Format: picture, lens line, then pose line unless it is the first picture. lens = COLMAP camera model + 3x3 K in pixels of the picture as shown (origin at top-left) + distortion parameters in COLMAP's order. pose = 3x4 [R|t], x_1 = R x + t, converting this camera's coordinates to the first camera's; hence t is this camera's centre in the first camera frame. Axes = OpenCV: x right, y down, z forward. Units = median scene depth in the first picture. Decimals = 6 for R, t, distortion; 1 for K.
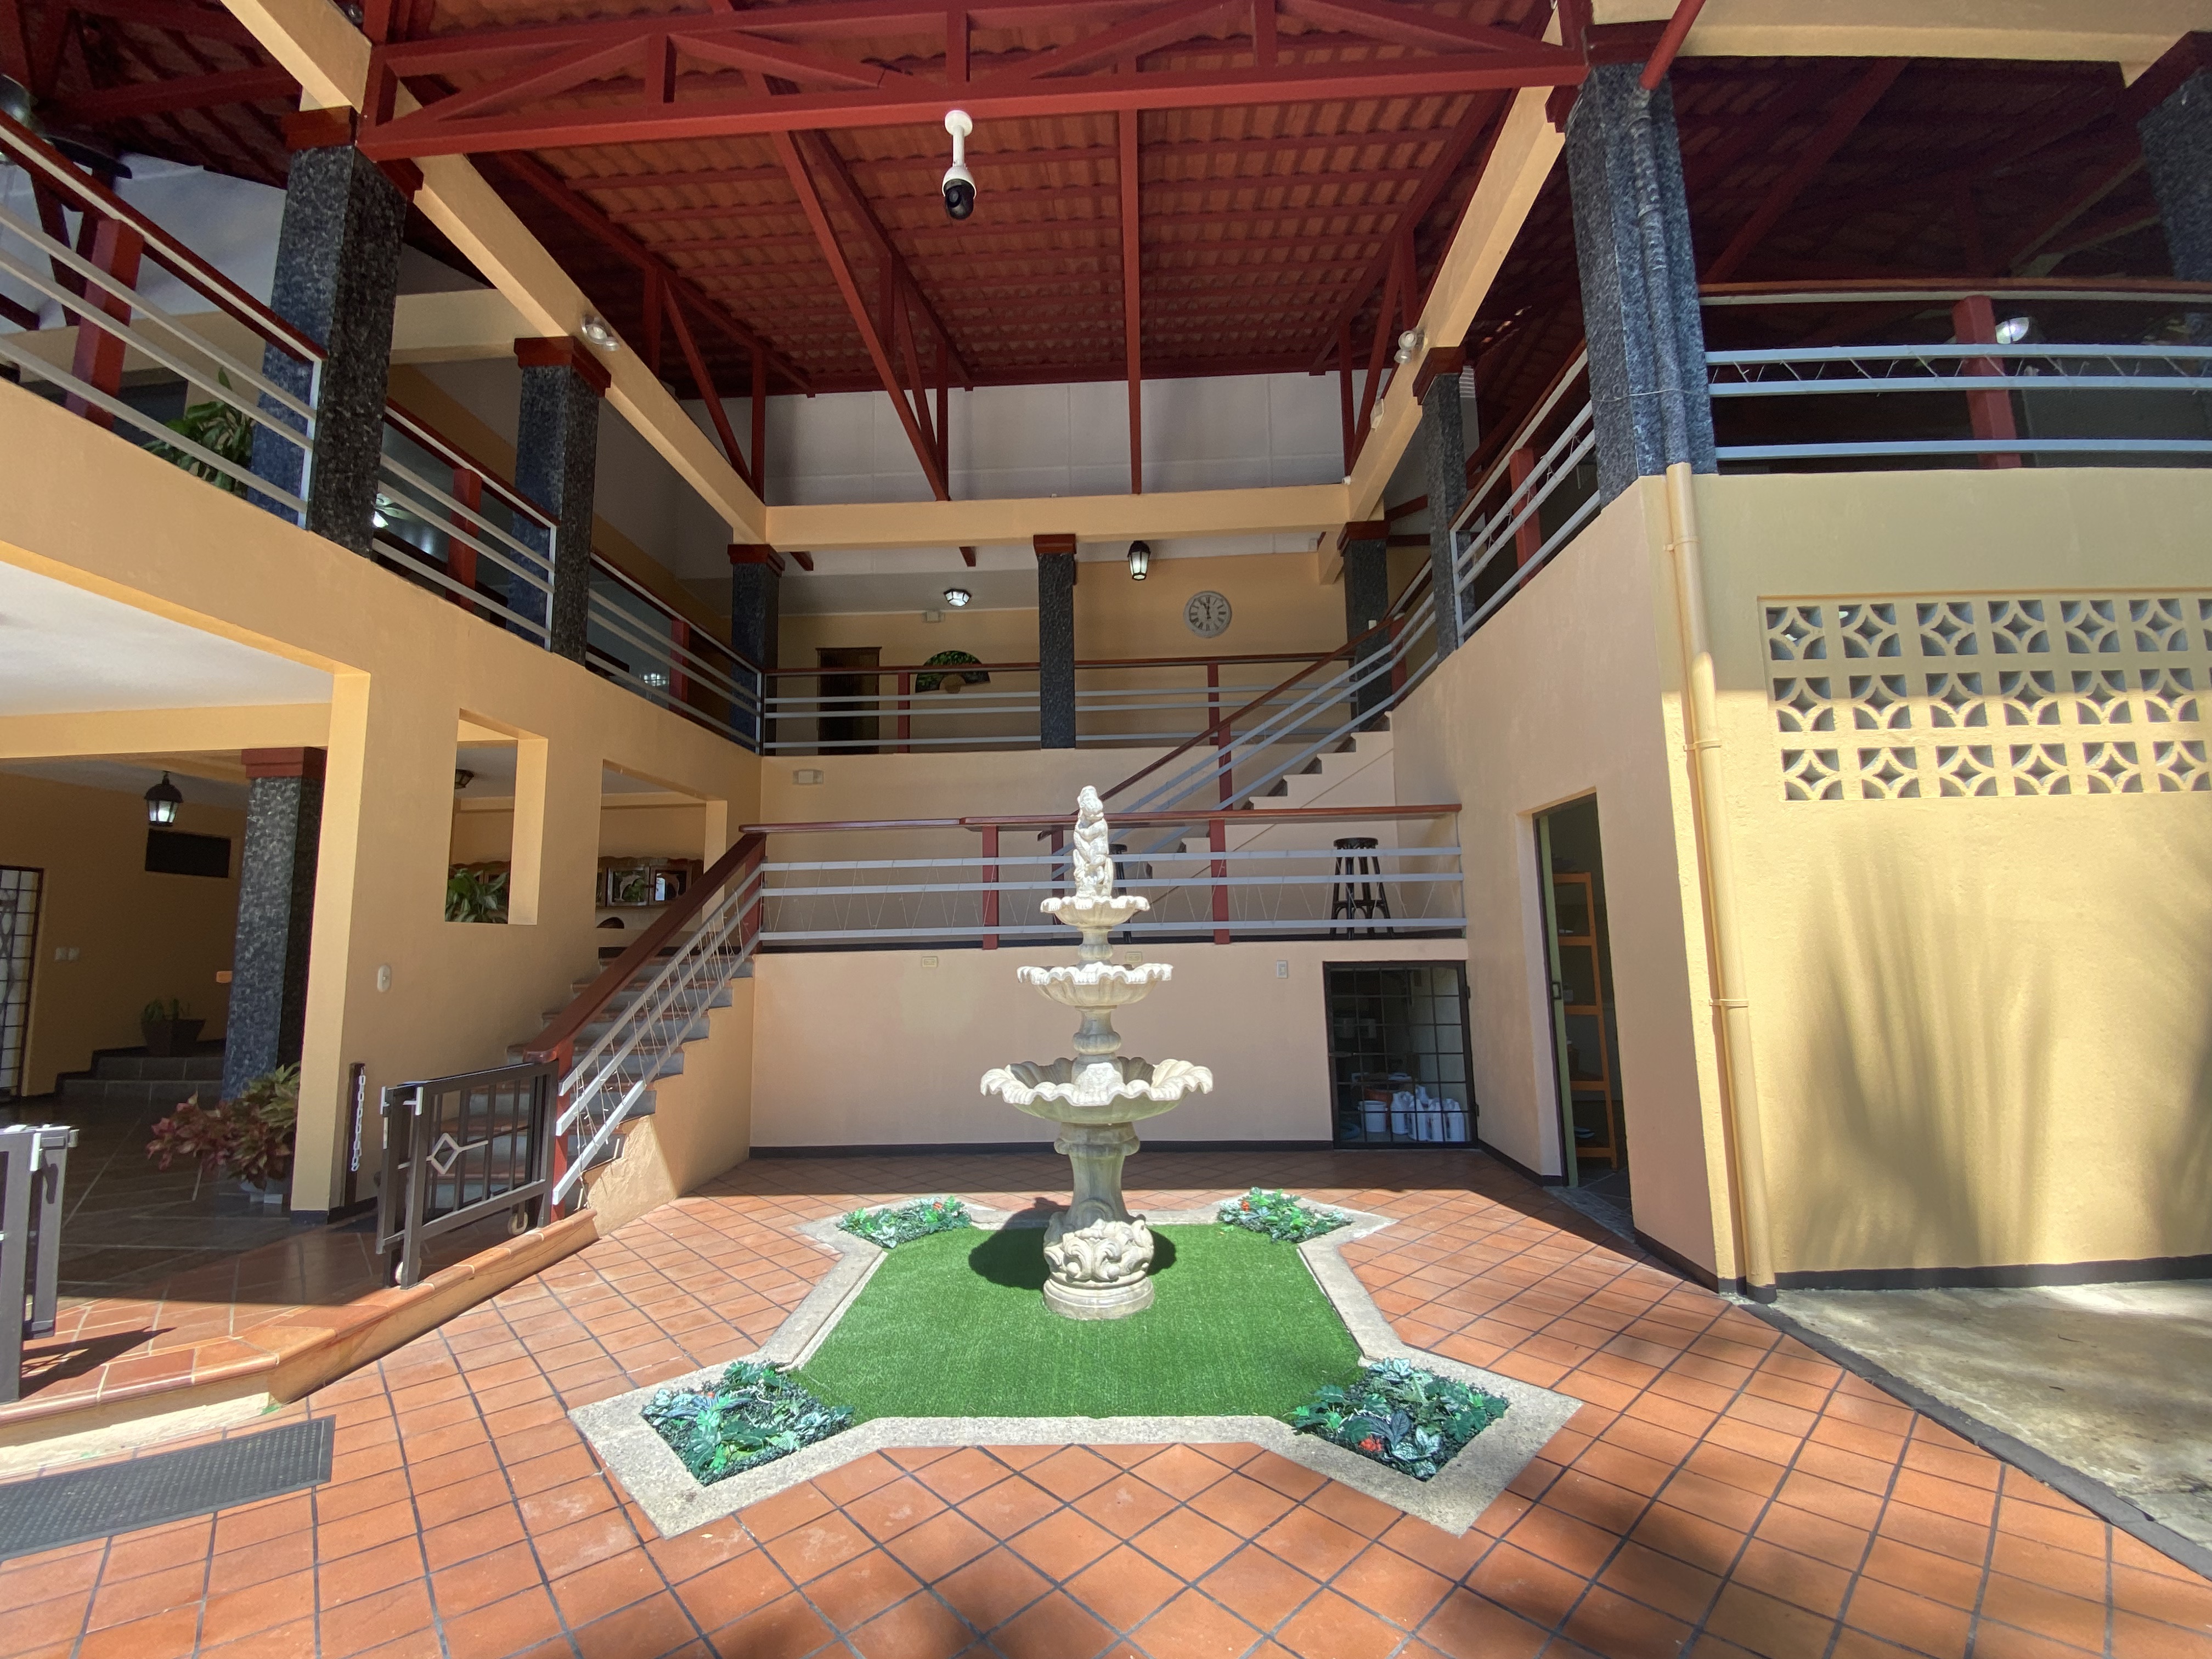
lens RADIAL K [[913.7, 0, 1098.9], [0, 913.7, 837.7], [0, 0, 1]] dist [0.006884, -0.011451]
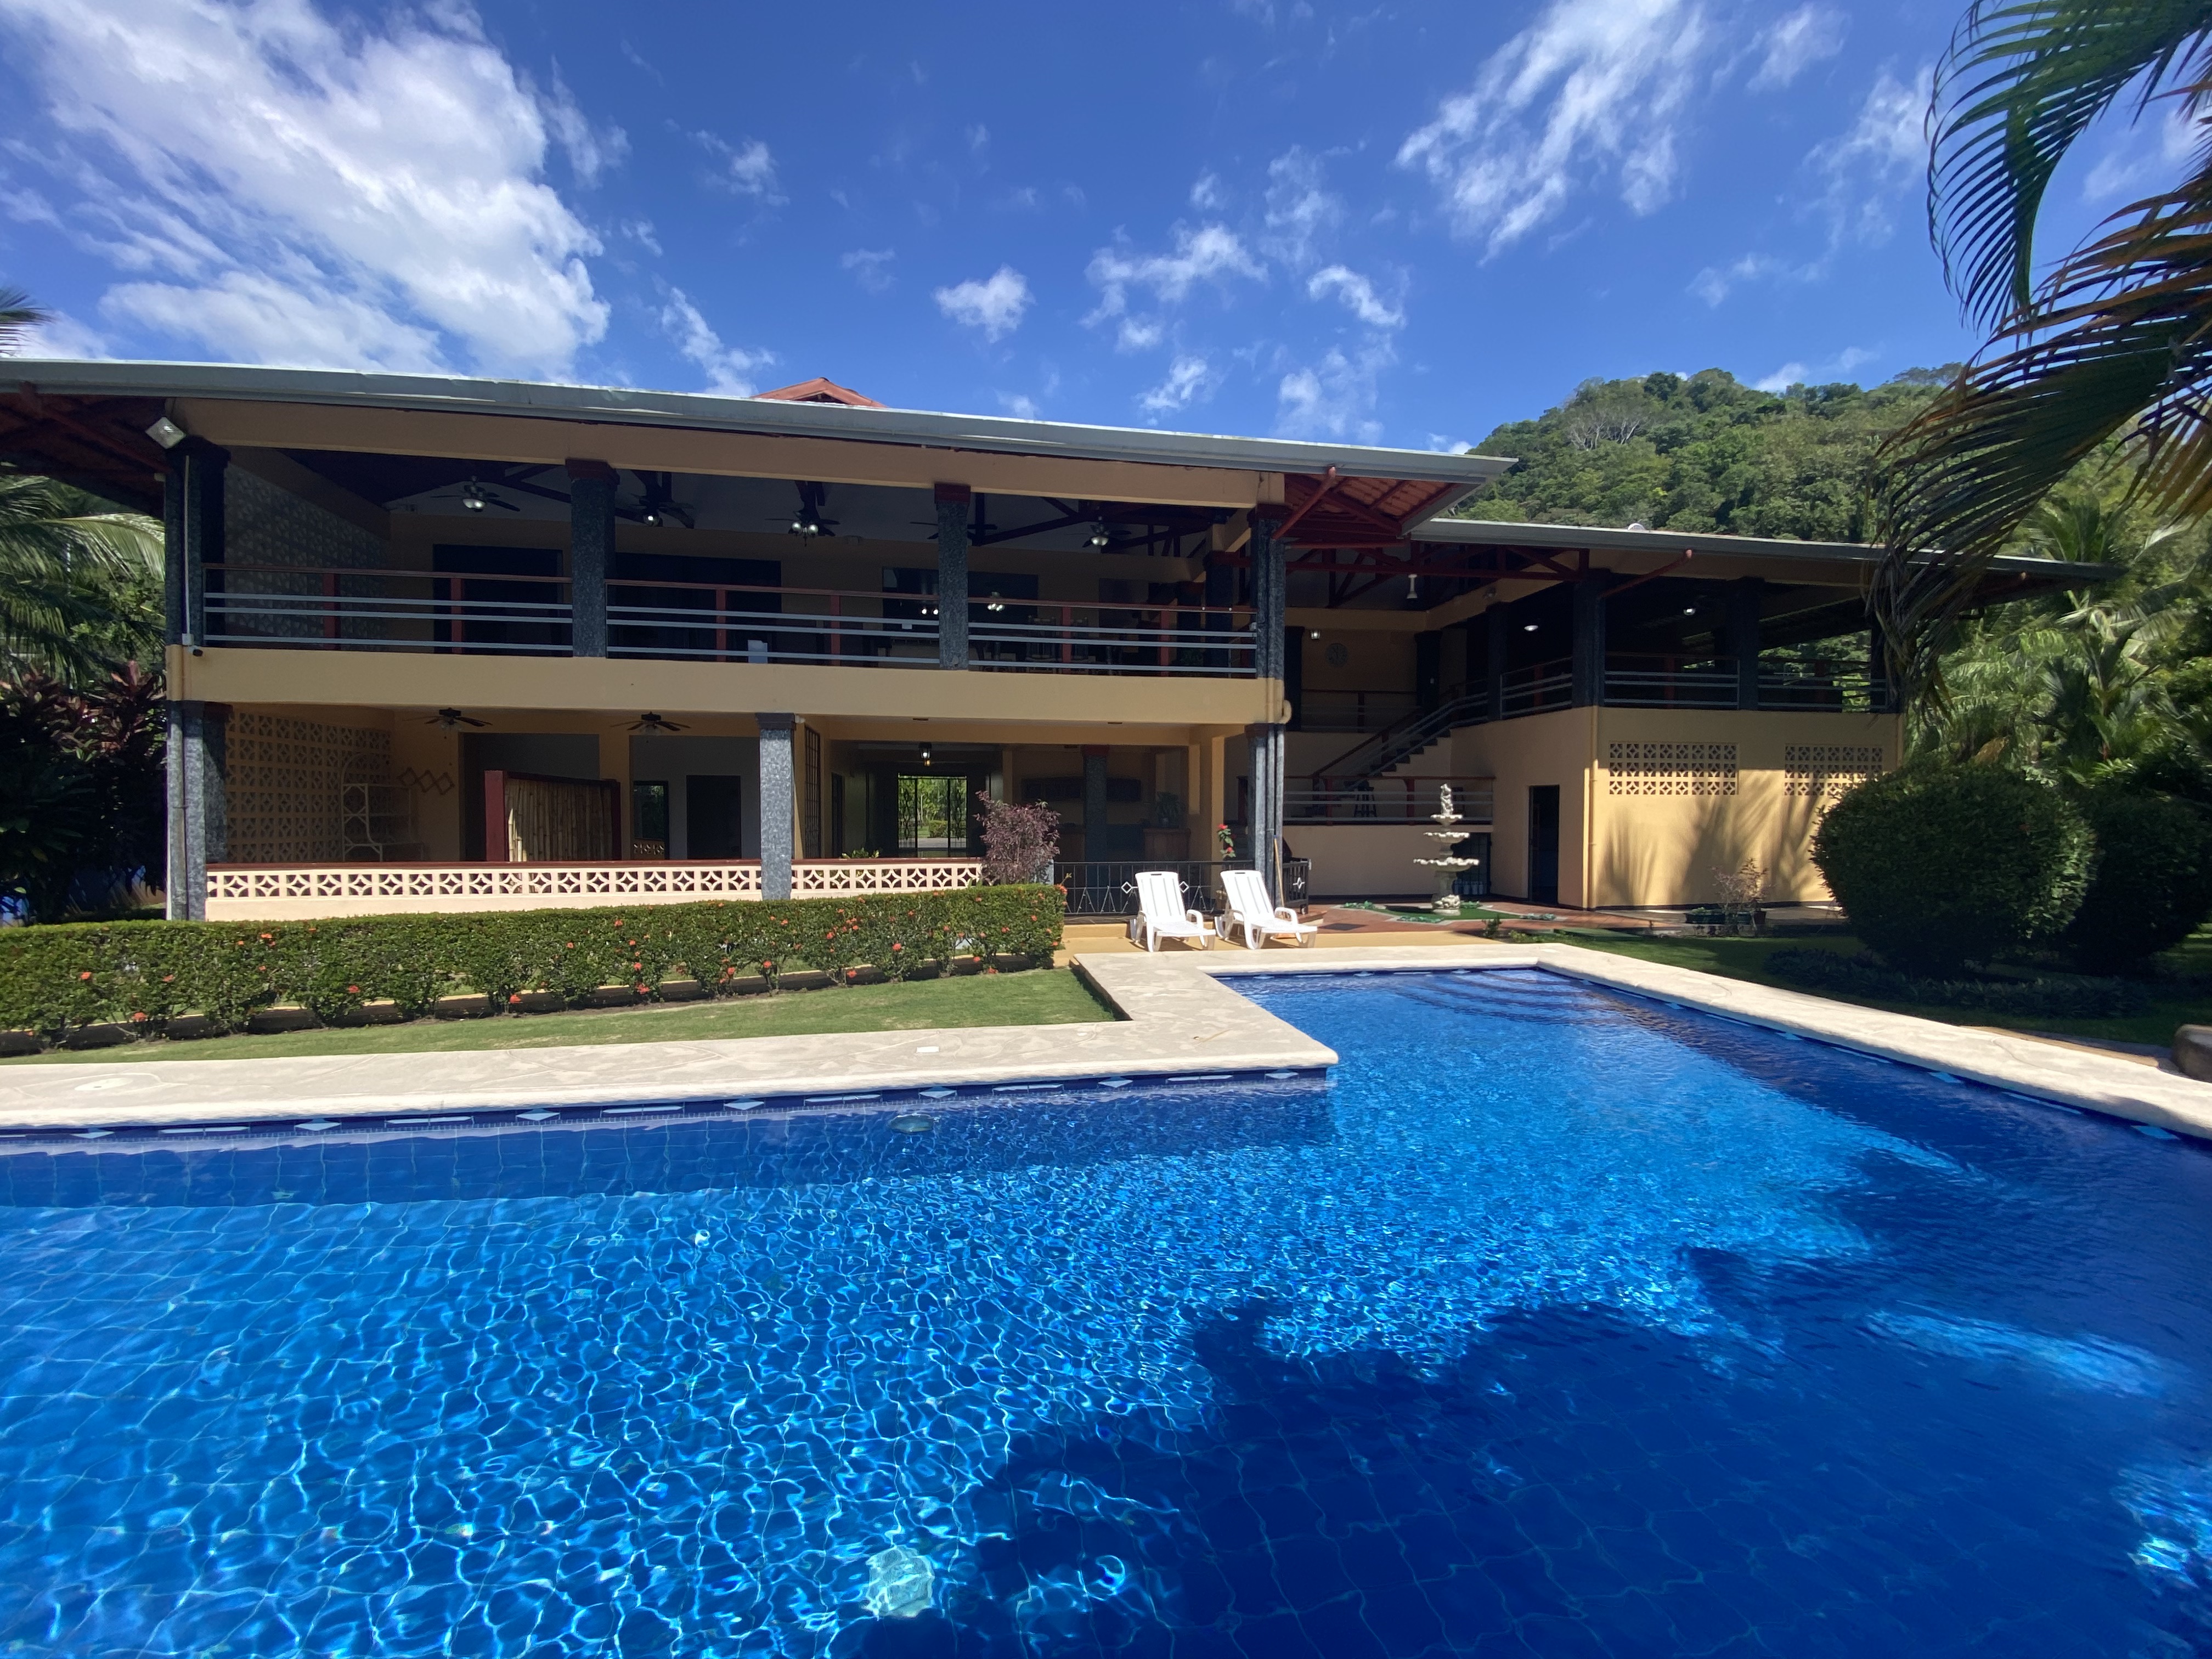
lens RADIAL K [[913.7, 0, 1084.7], [0, 913.7, 835.7], [0, 0, 1]] dist [0.006884, -0.011451]
pose [[0.976829, 0.022914, 0.212793, -2.244397], [-0.053177, 0.989058, 0.137607, -0.283026], [-0.207312, -0.145735, 0.967359, -2.322547]]
